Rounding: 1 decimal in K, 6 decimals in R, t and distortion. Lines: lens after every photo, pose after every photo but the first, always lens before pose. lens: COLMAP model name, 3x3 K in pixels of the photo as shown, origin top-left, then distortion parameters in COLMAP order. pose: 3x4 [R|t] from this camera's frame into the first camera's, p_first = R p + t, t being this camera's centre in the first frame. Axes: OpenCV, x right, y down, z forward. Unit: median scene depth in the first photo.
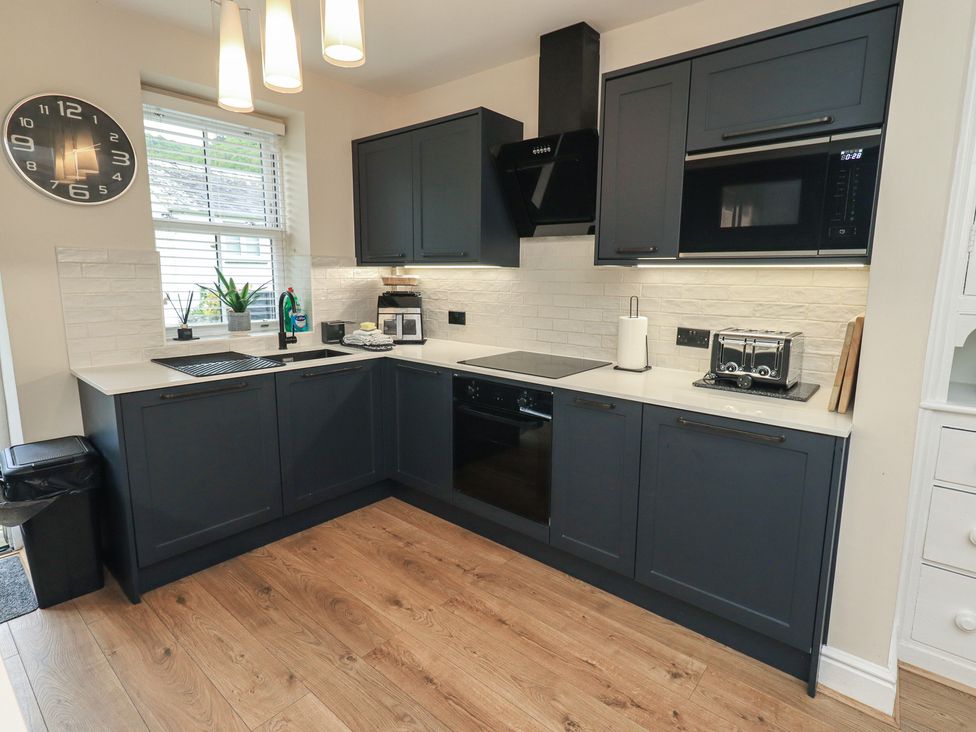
lens RADIAL K [[506.0, 0, 491.3], [0, 506.0, 362.8], [0, 0, 1]] dist [0.003556, -0.001144]
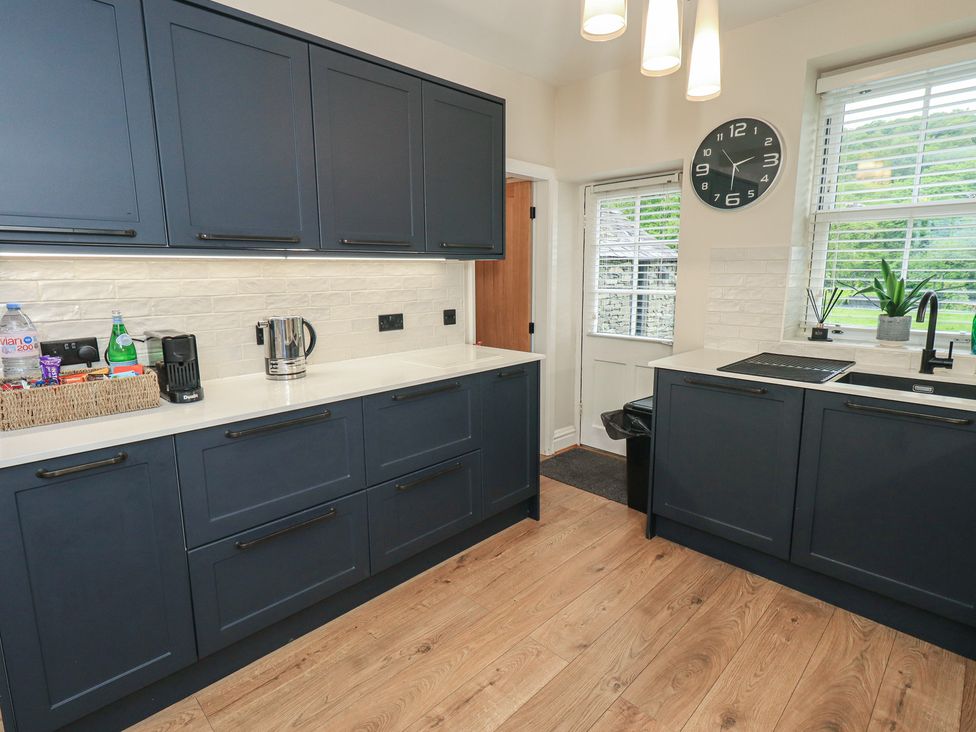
lens RADIAL K [[506.0, 0, 498.3], [0, 506.0, 364.6], [0, 0, 1]] dist [0.003556, -0.001144]
pose [[-0.073469, 0.169771, -0.982741, 0.446905], [-0.164626, 0.969821, 0.179847, -0.092415], [0.983616, 0.174998, -0.043303, 0.599770]]
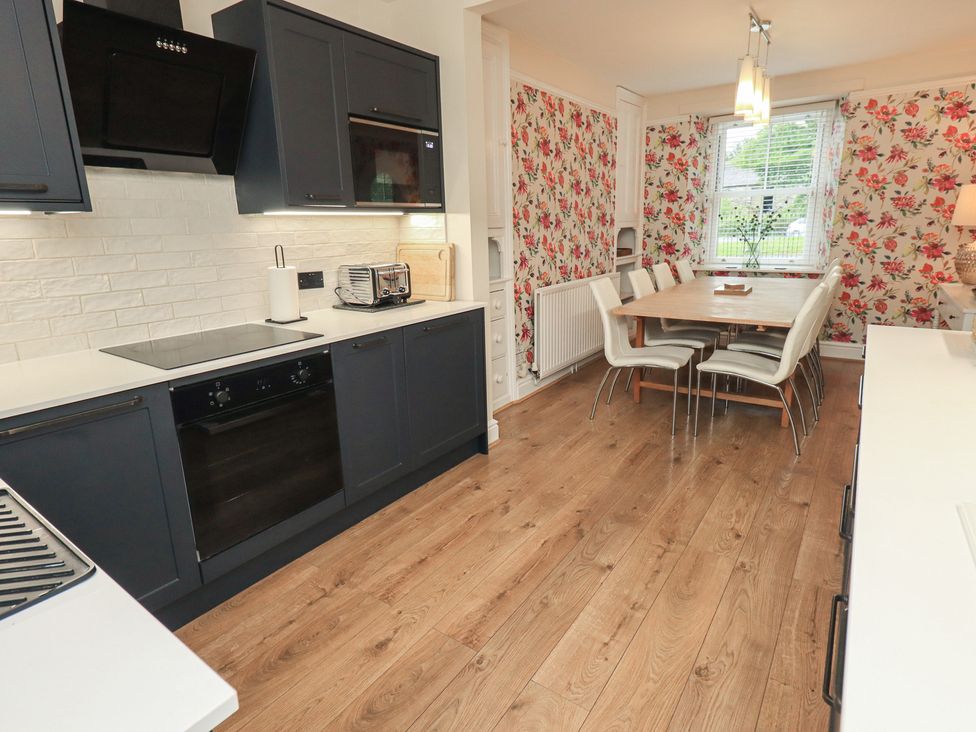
lens RADIAL K [[545.2, 0, 487.5], [0, 545.2, 356.9], [0, 0, 1]] dist [0.023047, -0.000119]
pose [[-0.081533, -0.249508, 0.964934, -0.884925], [0.194264, 0.945611, 0.260926, -0.136905], [-0.977555, 0.208726, -0.028628, 0.746239]]
